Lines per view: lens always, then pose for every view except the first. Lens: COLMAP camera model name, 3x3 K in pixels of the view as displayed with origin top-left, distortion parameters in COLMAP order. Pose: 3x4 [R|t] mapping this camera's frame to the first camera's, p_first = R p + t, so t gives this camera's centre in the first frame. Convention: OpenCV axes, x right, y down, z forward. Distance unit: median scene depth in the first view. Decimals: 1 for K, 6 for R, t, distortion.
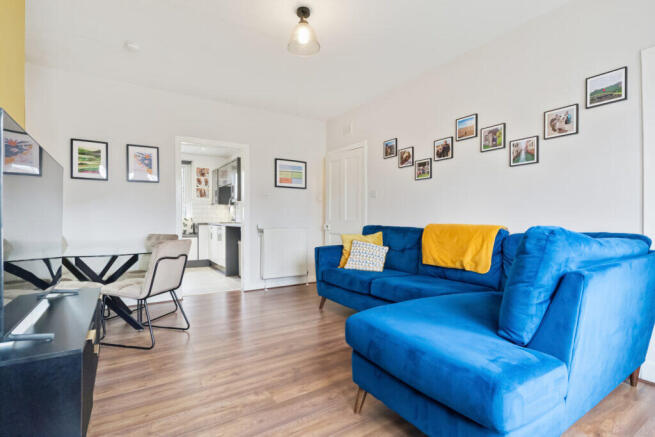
lens RADIAL K [[312.8, 0, 328.3], [0, 312.8, 219.3], [0, 0, 1]] dist [-0.003112, -0.000024]
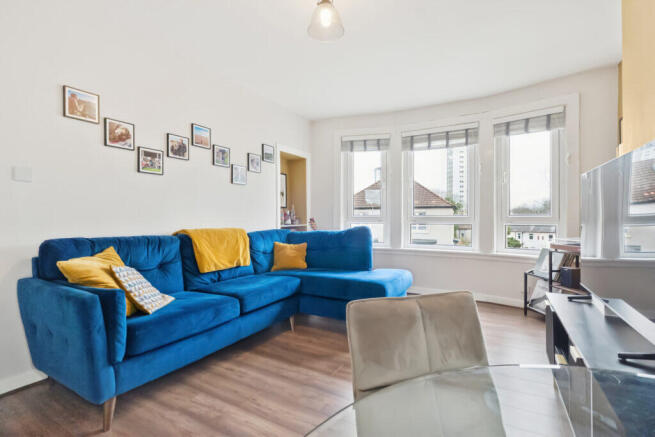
lens RADIAL K [[312.8, 0, 327.1], [0, 312.8, 219.1], [0, 0, 1]] dist [-0.003112, -0.000024]
pose [[-0.481057, -0.002040, 0.876687, -0.632218], [0.006508, 0.999961, 0.005898, -0.018273], [-0.876665, 0.008543, -0.481025, 1.058385]]
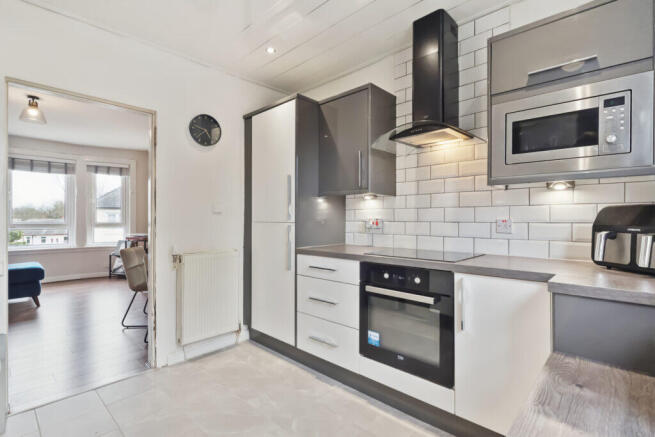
lens RADIAL K [[312.8, 0, 329.8], [0, 312.8, 219.0], [0, 0, 1]] dist [-0.003112, -0.000024]
pose [[-0.963941, 0.005452, -0.266059, -0.721728], [0.002872, 0.999945, 0.010084, -0.038404], [0.266099, 0.008956, -0.963904, 1.622264]]
